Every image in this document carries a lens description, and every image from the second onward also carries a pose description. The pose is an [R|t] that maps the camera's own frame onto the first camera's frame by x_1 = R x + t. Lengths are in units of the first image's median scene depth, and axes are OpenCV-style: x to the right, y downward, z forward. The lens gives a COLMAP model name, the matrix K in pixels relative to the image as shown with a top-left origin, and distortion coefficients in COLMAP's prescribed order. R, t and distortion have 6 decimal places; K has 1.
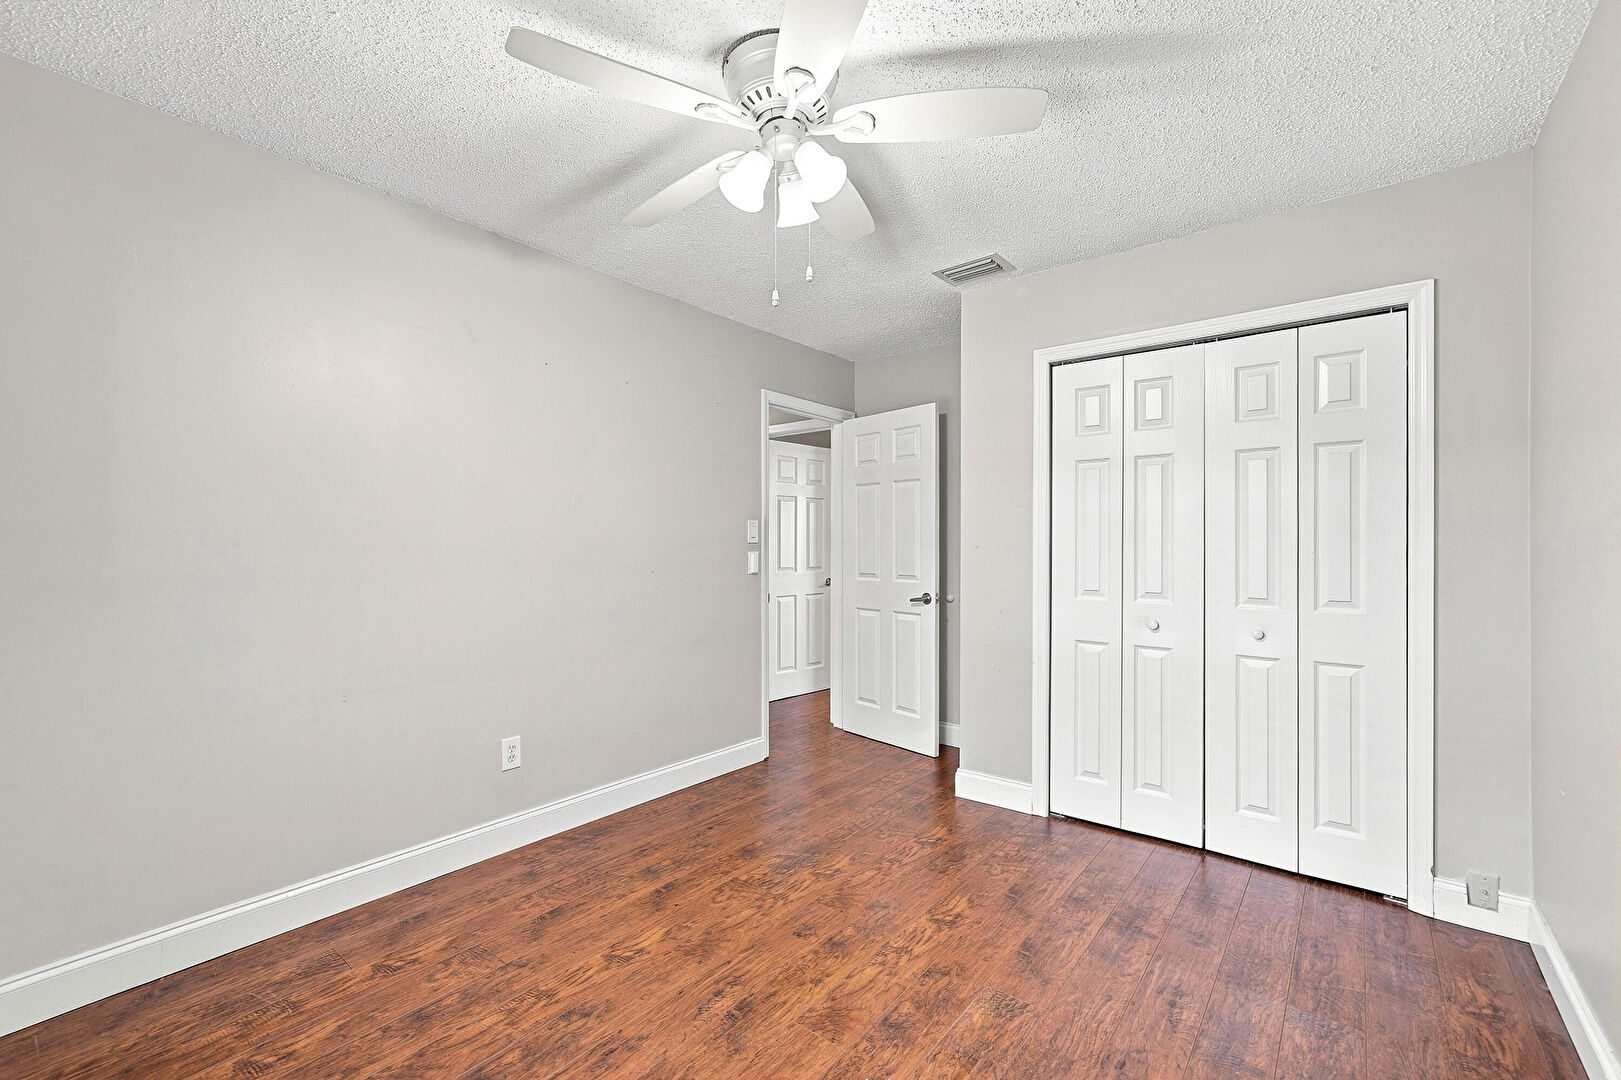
lens RADIAL K [[682.7, 0, 804.9], [0, 682.7, 544.9], [0, 0, 1]] dist [-0.000530, -0.000079]
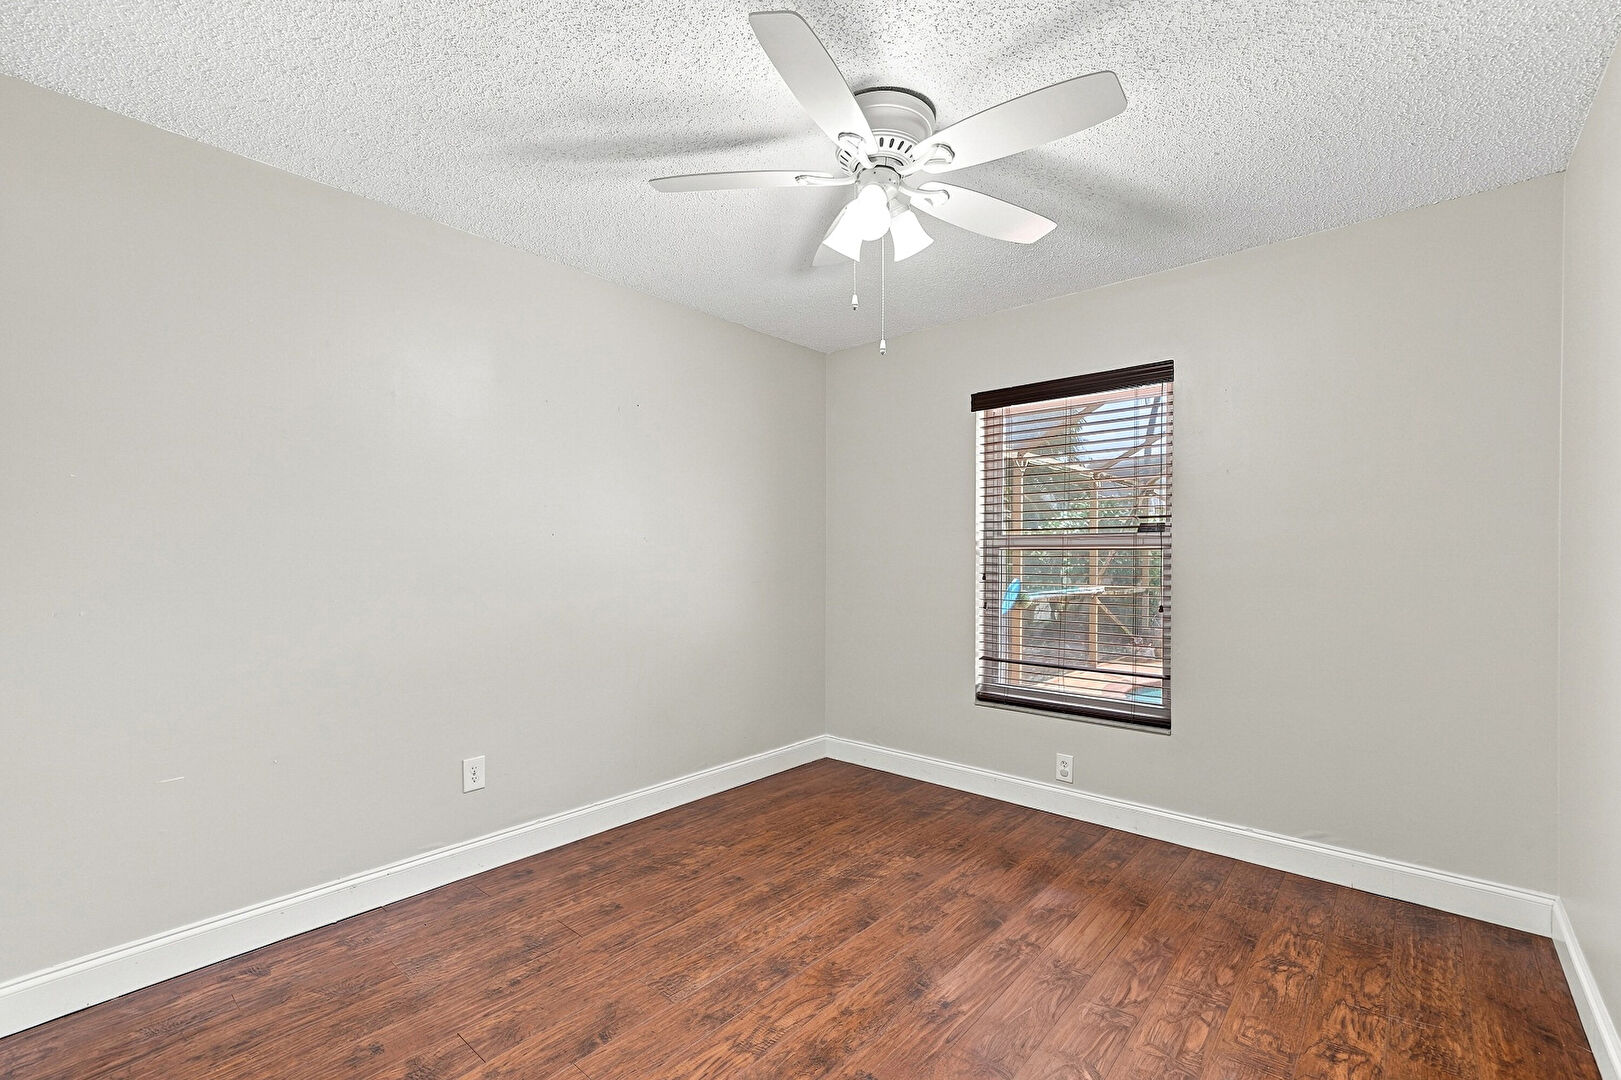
lens RADIAL K [[682.7, 0, 804.9], [0, 682.7, 544.9], [0, 0, 1]] dist [-0.000530, -0.000079]
pose [[-0.998850, -0.002167, 0.047889, 0.030968], [-0.002631, 0.999950, -0.009633, -0.007884], [-0.047866, -0.009748, -0.998806, 1.992851]]
